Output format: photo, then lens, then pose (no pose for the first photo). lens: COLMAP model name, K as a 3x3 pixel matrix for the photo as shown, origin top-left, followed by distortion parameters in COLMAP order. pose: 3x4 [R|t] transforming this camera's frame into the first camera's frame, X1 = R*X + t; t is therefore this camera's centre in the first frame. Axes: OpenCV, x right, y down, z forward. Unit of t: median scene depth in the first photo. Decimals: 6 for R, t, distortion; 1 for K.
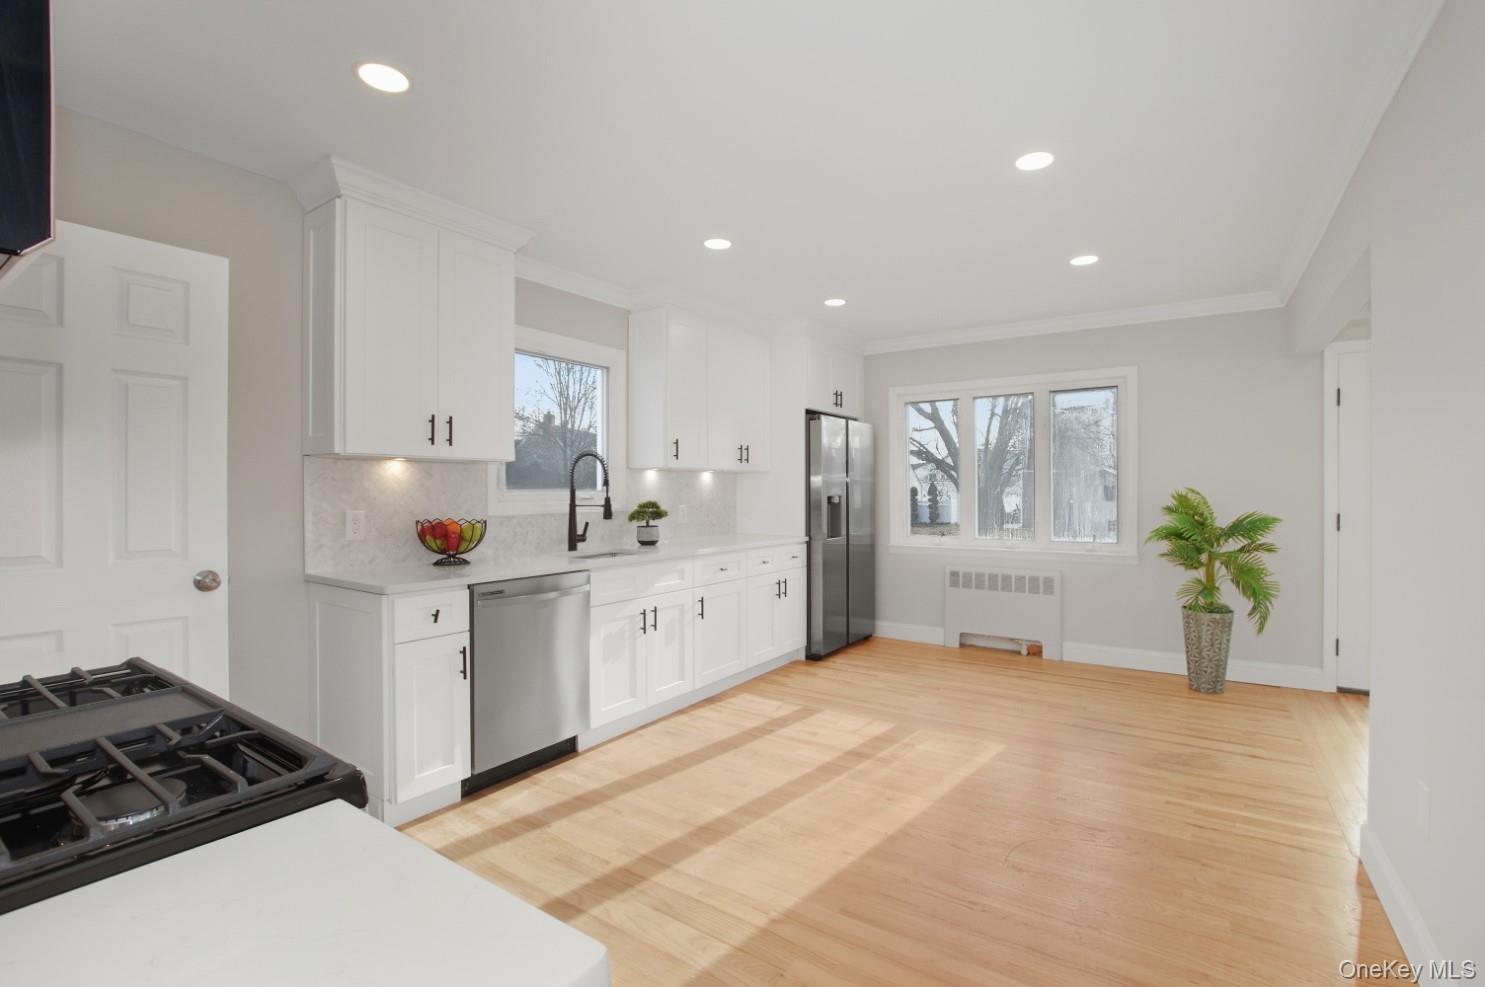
lens RADIAL K [[701.1, 0, 742.5], [0, 701.1, 493.5], [0, 0, 1]] dist [-0.002481, -0.000209]
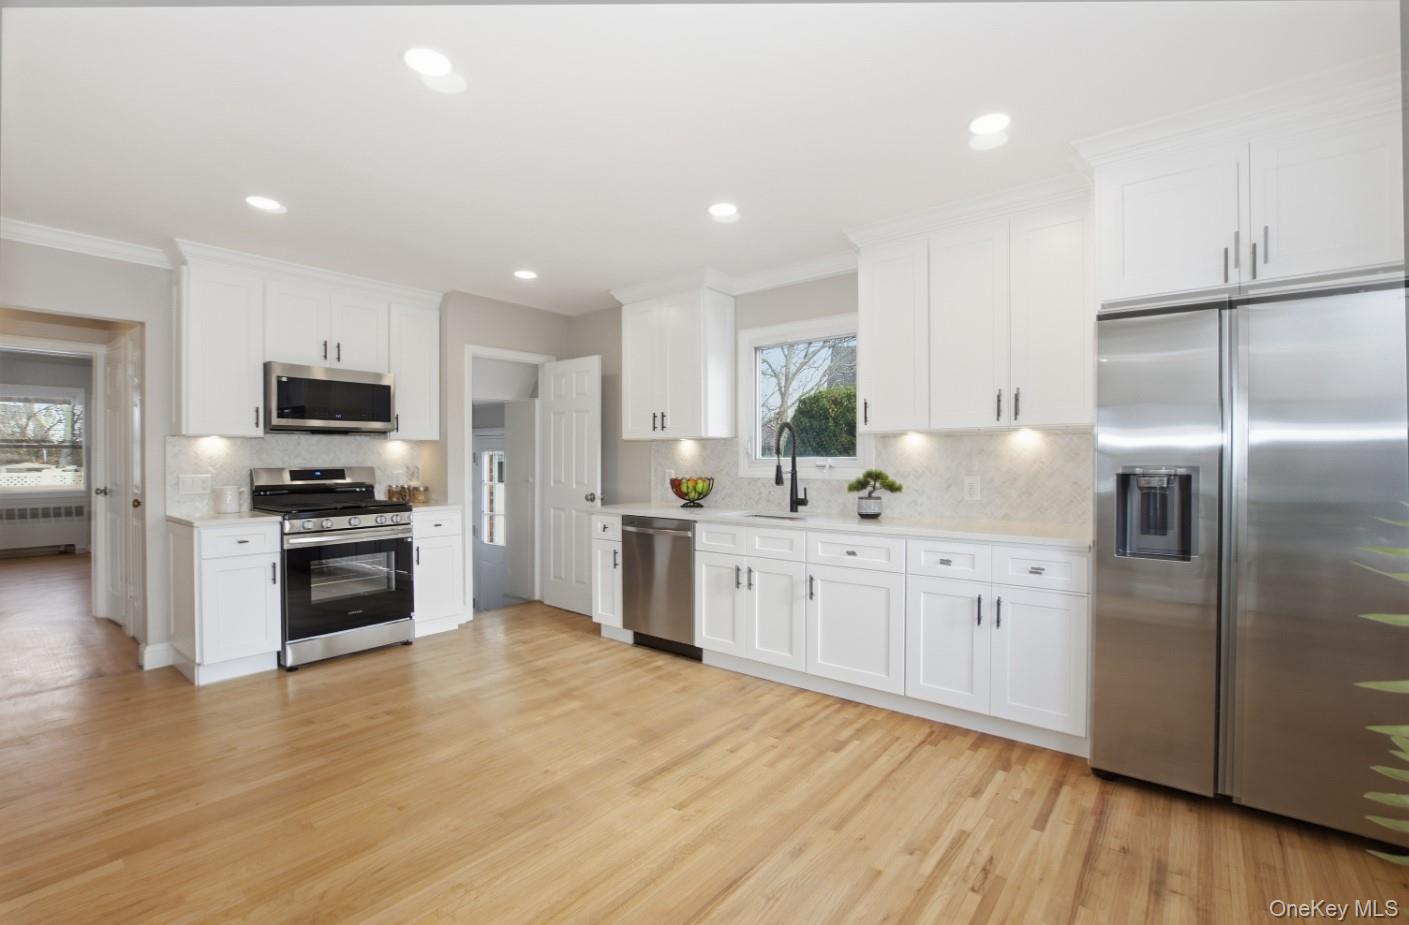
lens RADIAL K [[615.3, 0, 710.7], [0, 615.3, 479.0], [0, 0, 1]] dist [-0.031395, 0.000064]
pose [[-0.095706, 0.026202, -0.995065, 0.683346], [-0.007668, 0.999604, 0.027059, 0.002629], [0.995380, 0.010220, -0.095467, 0.874198]]
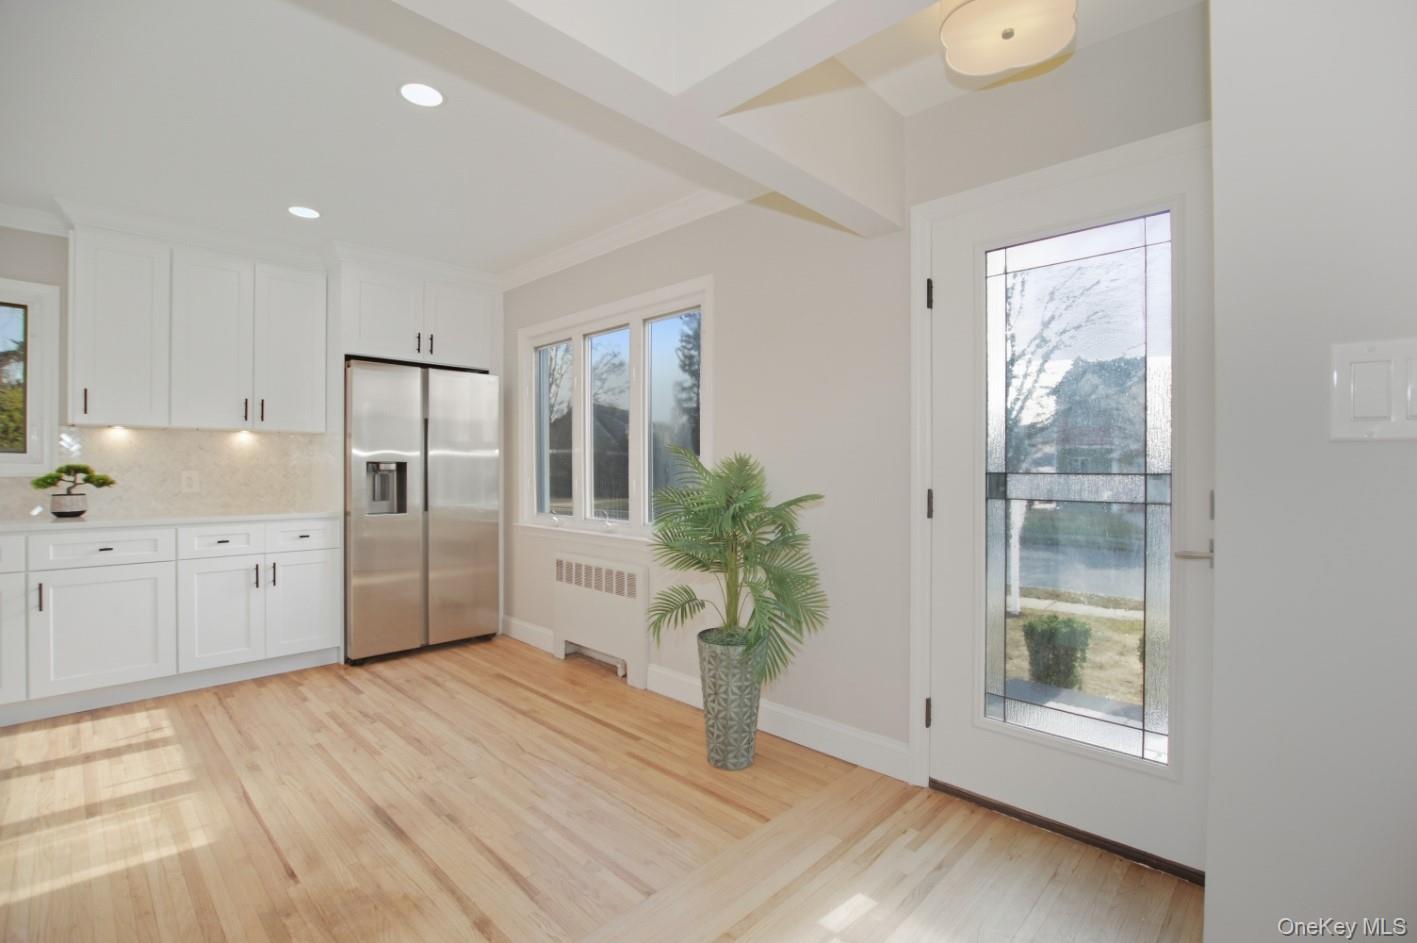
lens RADIAL K [[659.4, 0, 706.3], [0, 659.4, 463.6], [0, 0, 1]] dist [-0.010055, -0.000304]
pose [[0.978294, 0.003772, -0.207189, 0.767344], [-0.006047, 0.999928, -0.010351, 0.013777], [0.207135, 0.011379, 0.978246, 0.401516]]
